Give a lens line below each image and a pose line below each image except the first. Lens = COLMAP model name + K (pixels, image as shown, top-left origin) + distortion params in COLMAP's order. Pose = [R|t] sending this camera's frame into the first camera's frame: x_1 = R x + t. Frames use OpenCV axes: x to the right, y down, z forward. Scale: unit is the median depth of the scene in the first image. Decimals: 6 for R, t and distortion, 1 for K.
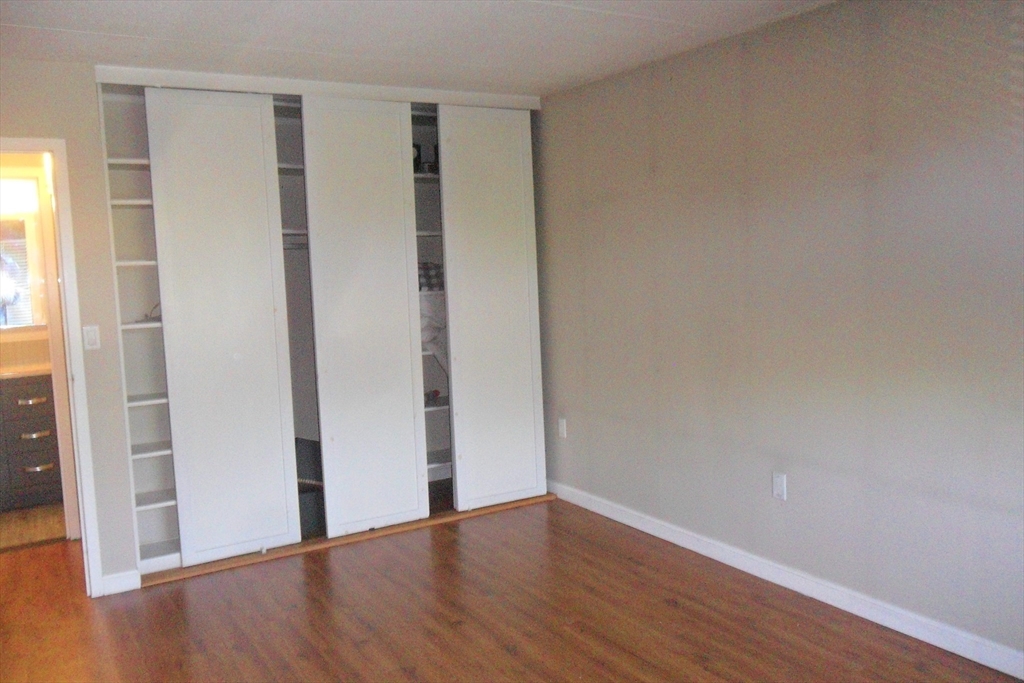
lens RADIAL K [[838.9, 0, 509.5], [0, 838.9, 338.9], [0, 0, 1]] dist [-0.024325, 0.000790]
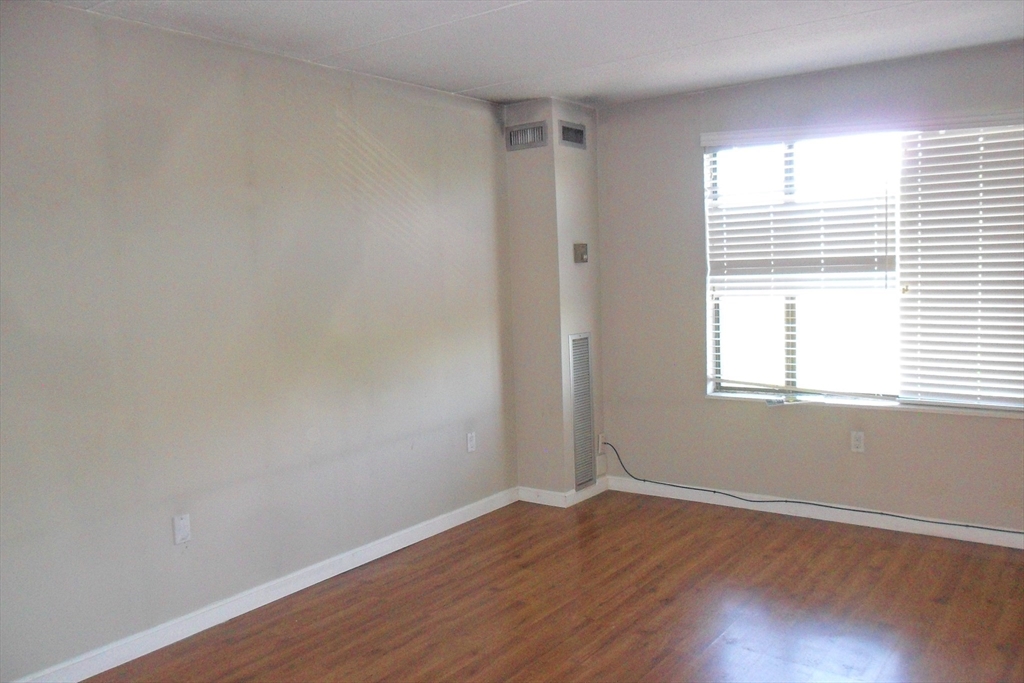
lens RADIAL K [[838.9, 0, 513.2], [0, 838.9, 341.5], [0, 0, 1]] dist [-0.024325, 0.000790]
pose [[-0.402785, -0.024626, 0.914963, -0.715607], [0.131374, 0.987732, 0.084417, -0.062838], [-0.905817, 0.154204, -0.394609, 1.083707]]
